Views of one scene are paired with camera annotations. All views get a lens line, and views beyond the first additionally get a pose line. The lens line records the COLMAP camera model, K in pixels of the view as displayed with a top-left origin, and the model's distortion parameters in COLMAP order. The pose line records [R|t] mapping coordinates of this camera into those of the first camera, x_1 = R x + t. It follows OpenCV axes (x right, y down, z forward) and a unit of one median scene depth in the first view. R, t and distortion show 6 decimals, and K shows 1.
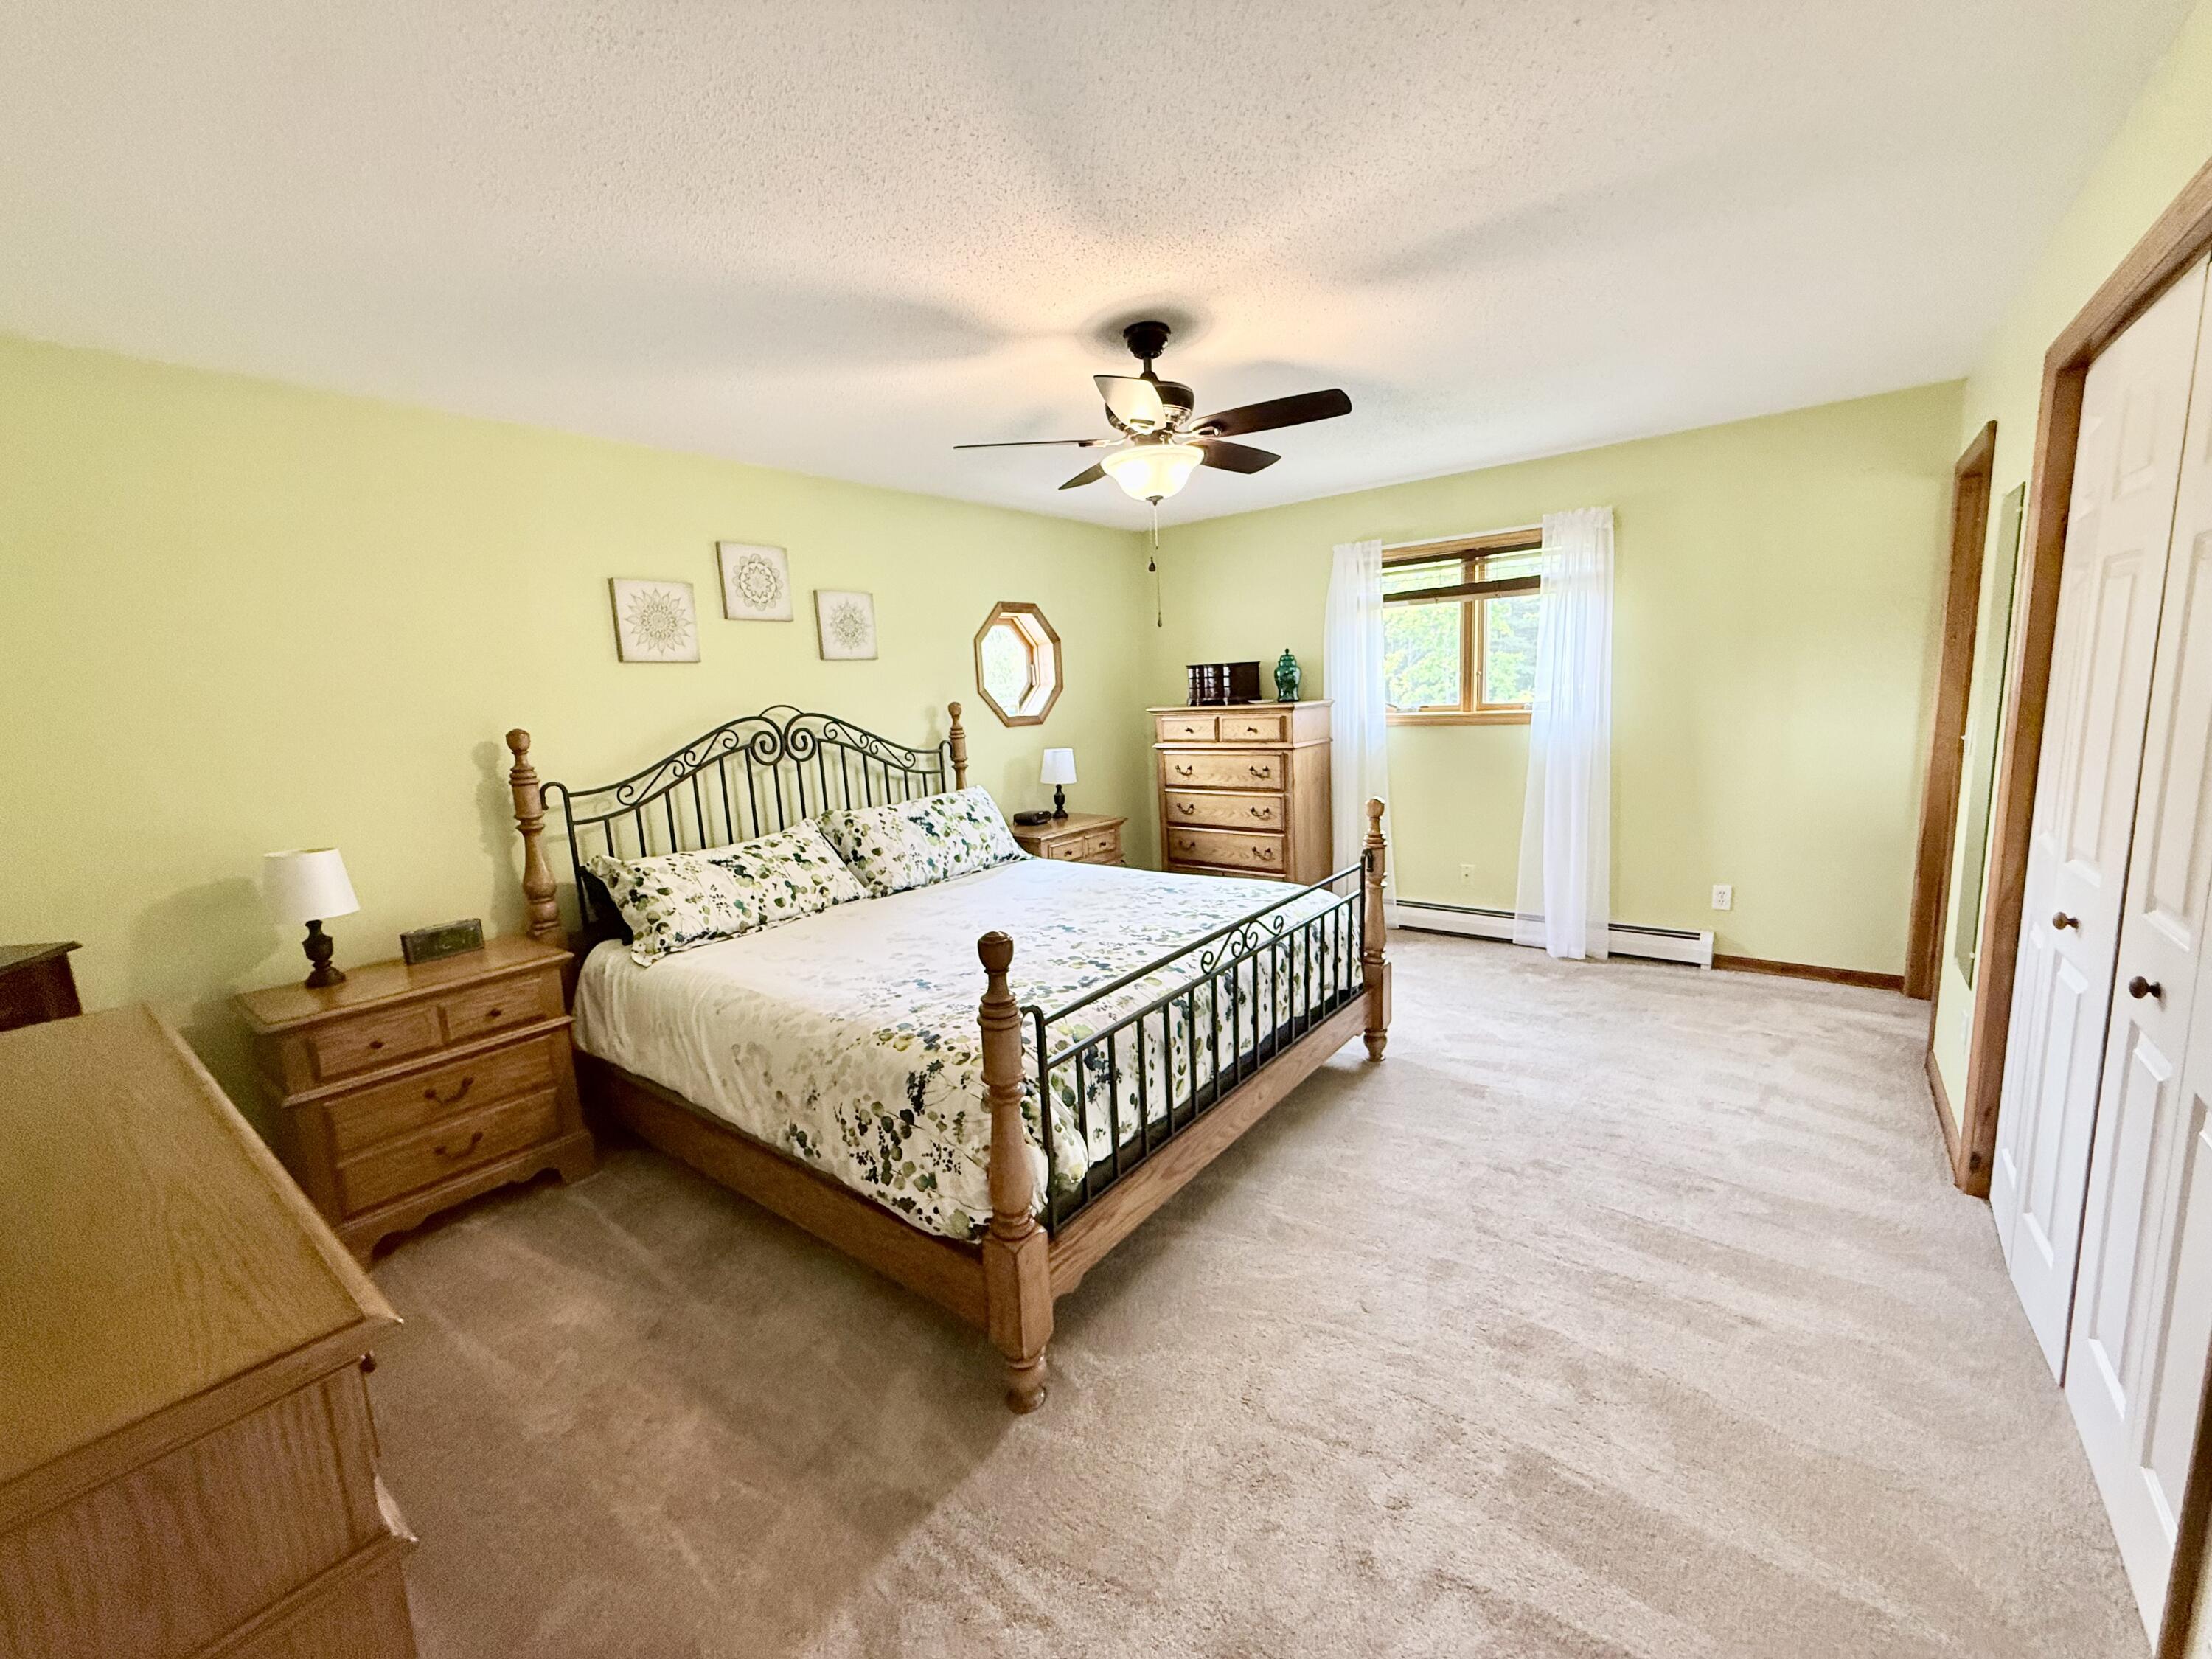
lens RADIAL K [[887.6, 0, 1101.3], [0, 887.6, 829.3], [0, 0, 1]] dist [0.001682, 0.000099]
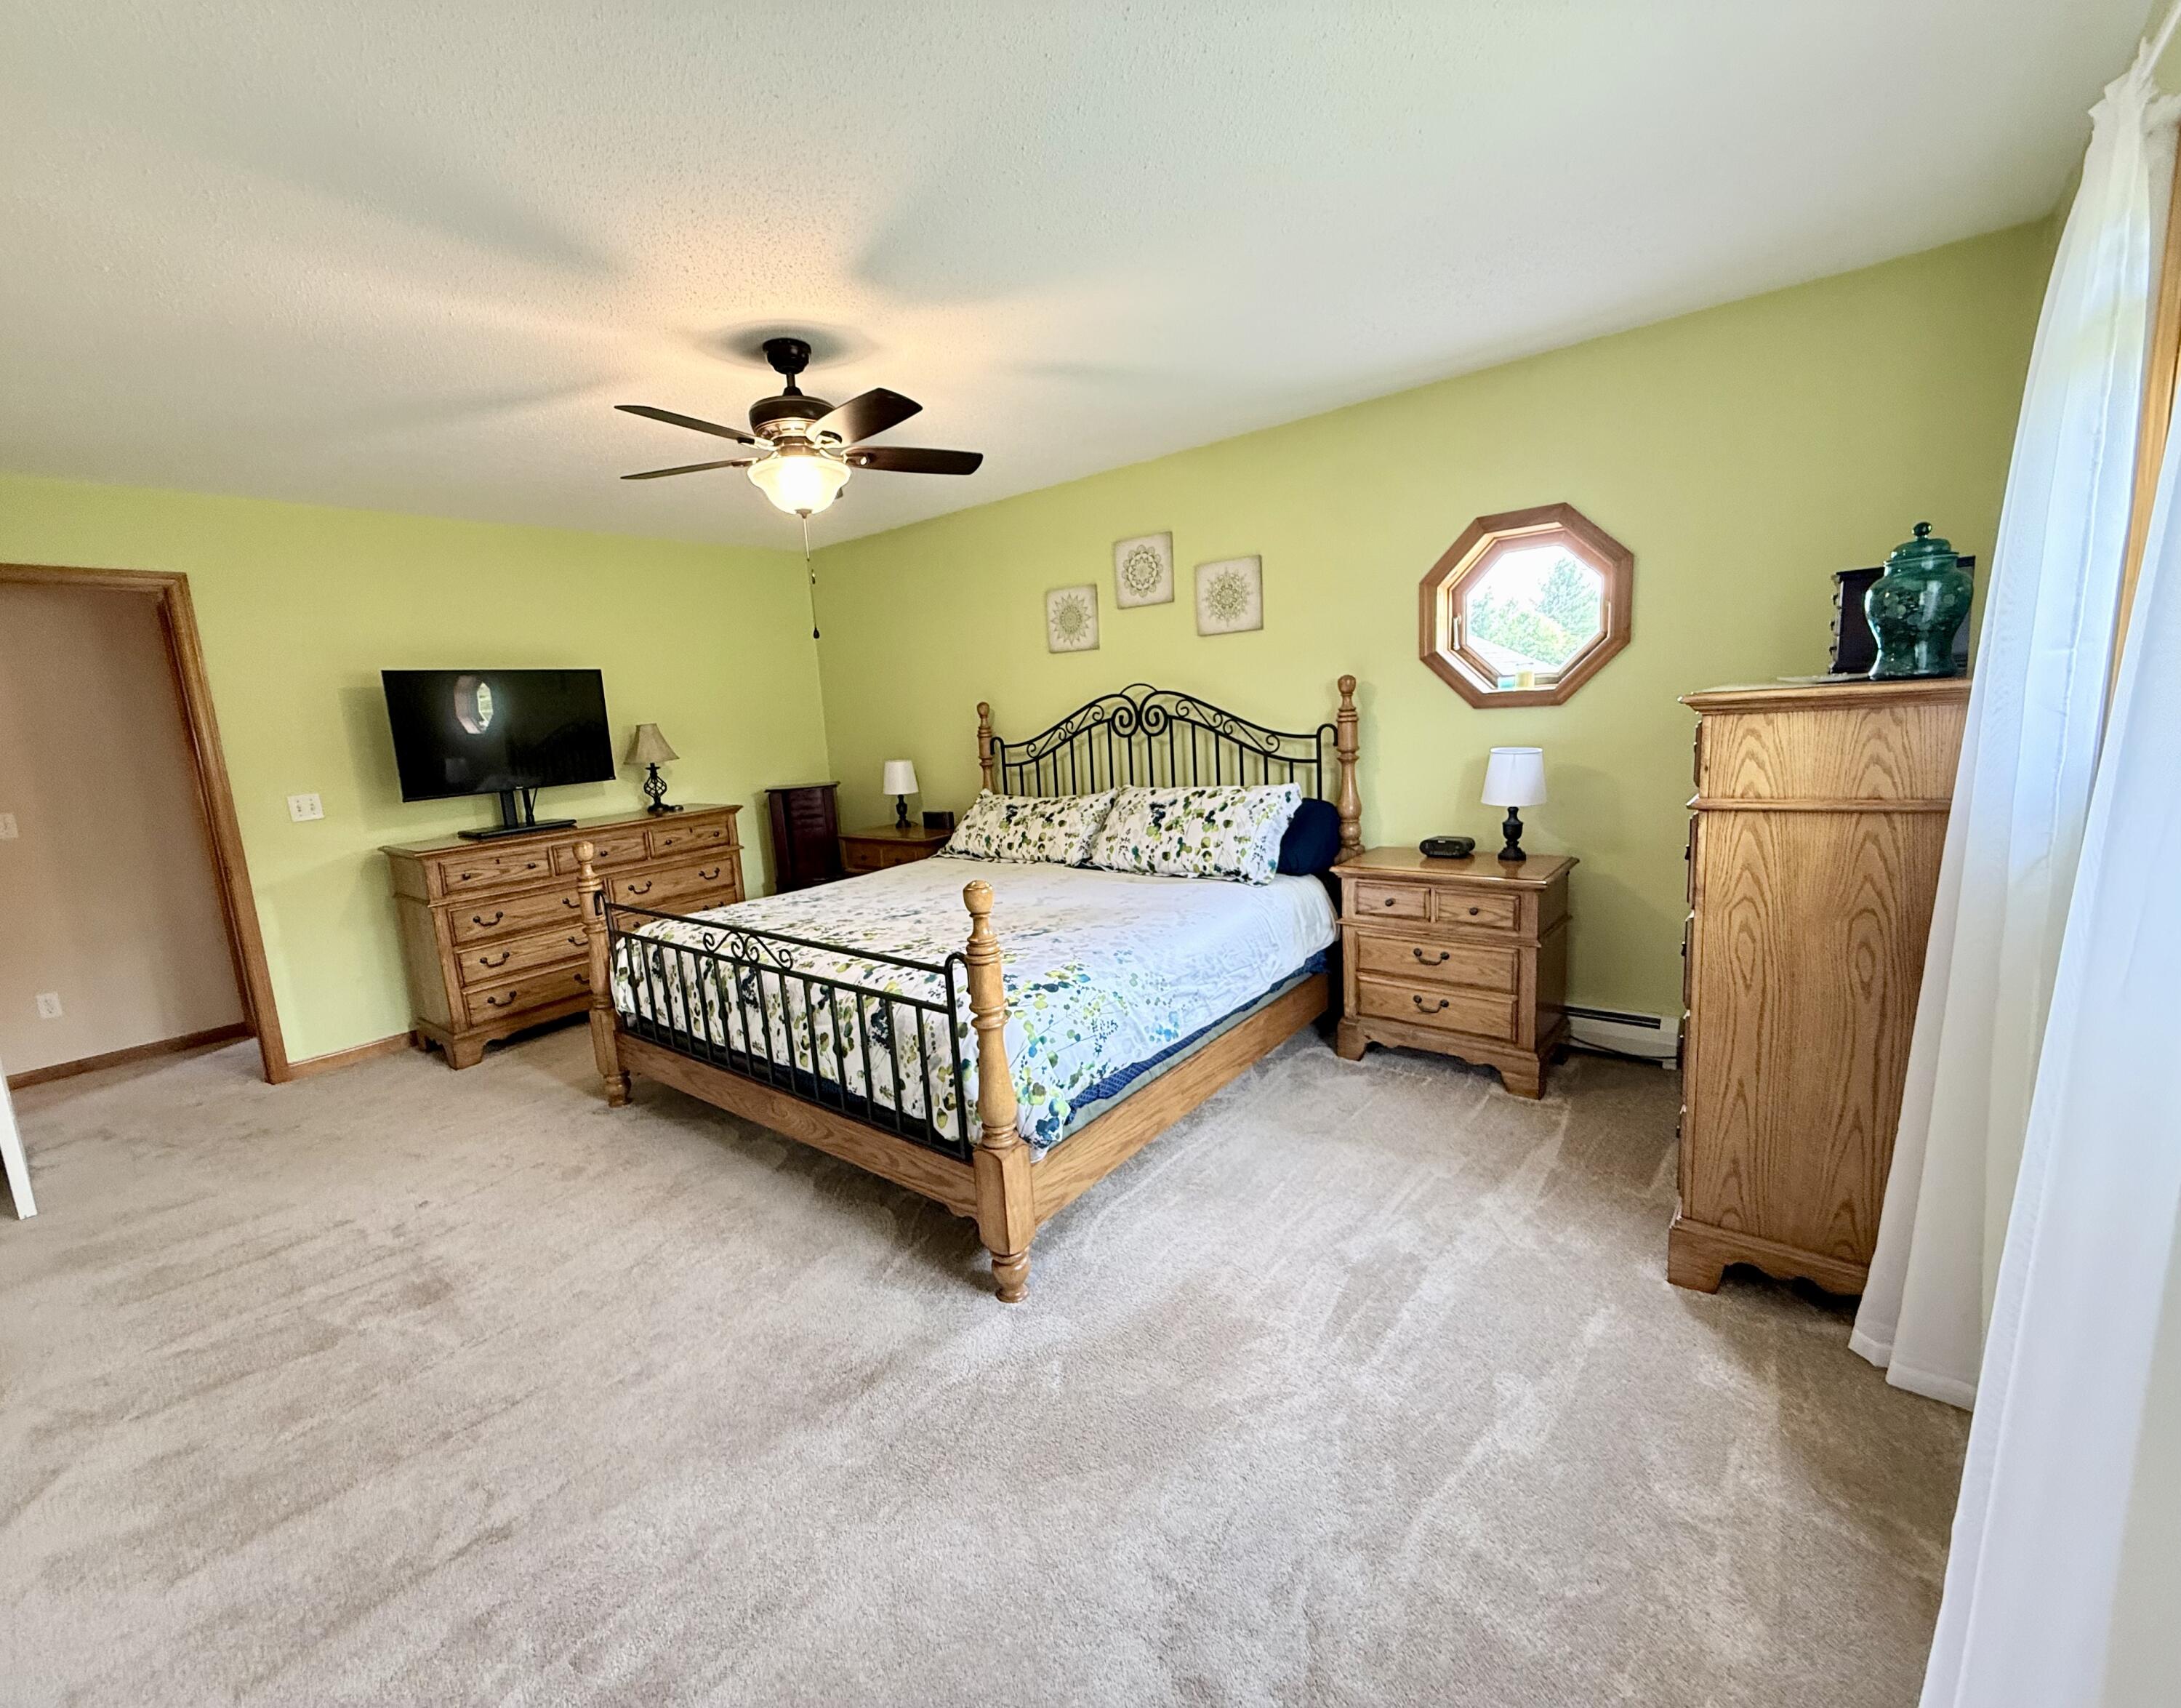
lens RADIAL K [[961.4, 0, 1090.5], [0, 961.4, 854.0], [0, 0, 1]] dist [0.001490, 0.000098]
pose [[-0.031049, 0.207587, -0.977724, 0.850309], [-0.094915, 0.973163, 0.209632, -0.178006], [0.995001, 0.099309, -0.010512, 0.970833]]
